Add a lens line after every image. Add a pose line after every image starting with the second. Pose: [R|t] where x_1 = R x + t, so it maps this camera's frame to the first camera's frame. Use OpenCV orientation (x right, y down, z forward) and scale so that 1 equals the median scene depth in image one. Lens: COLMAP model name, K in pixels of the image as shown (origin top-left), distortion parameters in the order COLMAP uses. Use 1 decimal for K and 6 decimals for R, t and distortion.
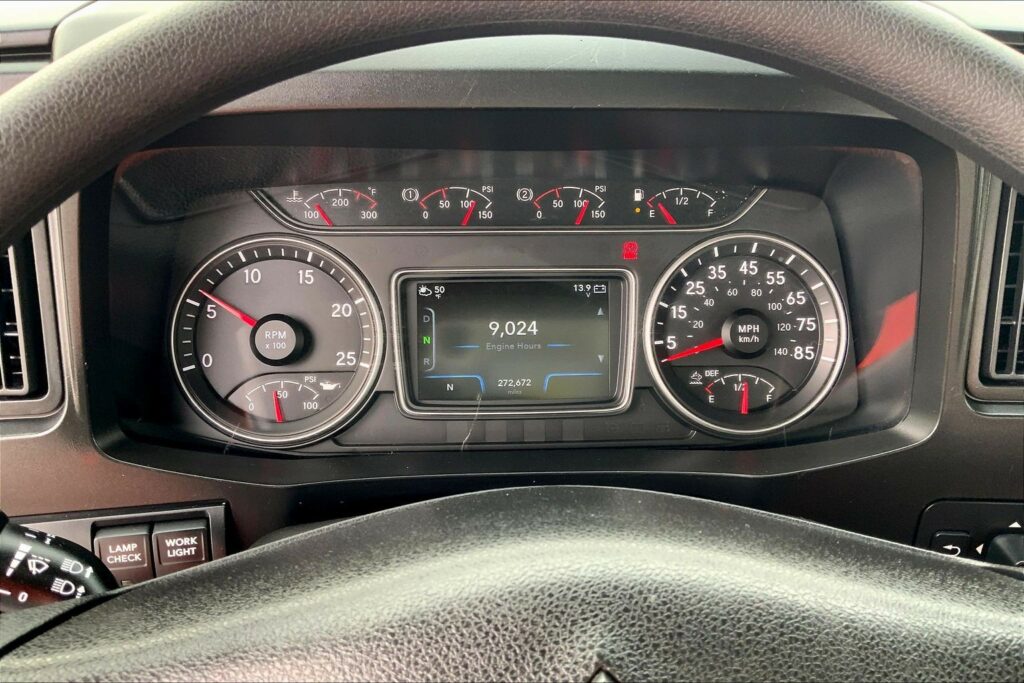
lens RADIAL K [[855.6, 0, 507.4], [0, 855.6, 343.2], [0, 0, 1]] dist [0.120901, -0.225069]
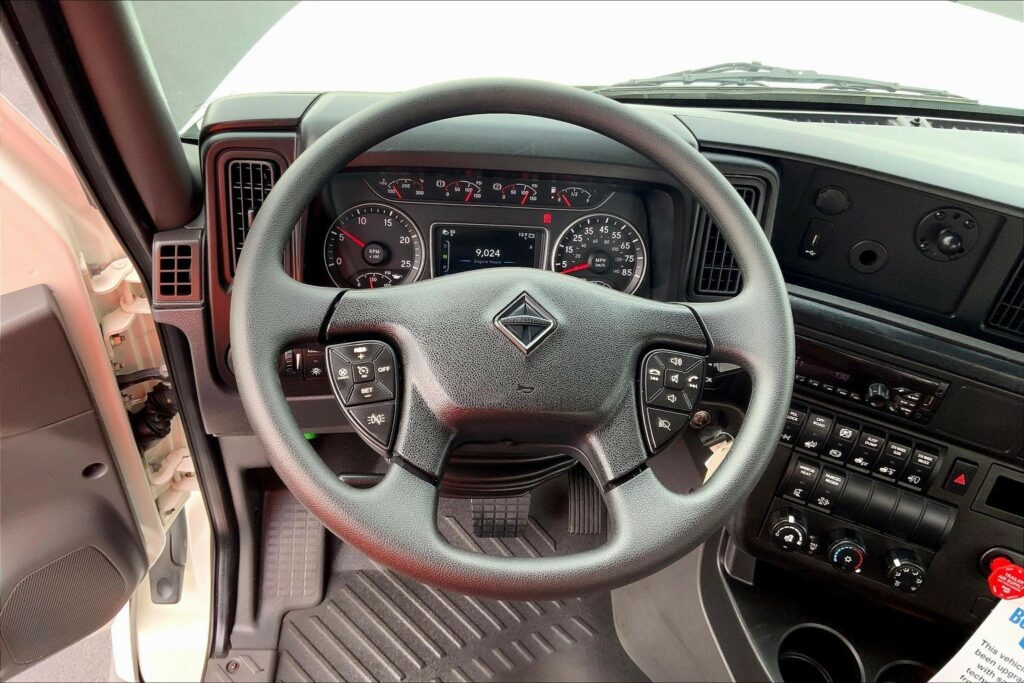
lens RADIAL K [[855.6, 0, 507.4], [0, 855.6, 343.2], [0, 0, 1]] dist [0.120901, -0.225069]
pose [[0.995278, 0.047360, 0.084730, -0.109219], [-0.060852, 0.984497, 0.164509, -0.144159], [-0.075625, -0.168888, 0.982730, -1.036852]]
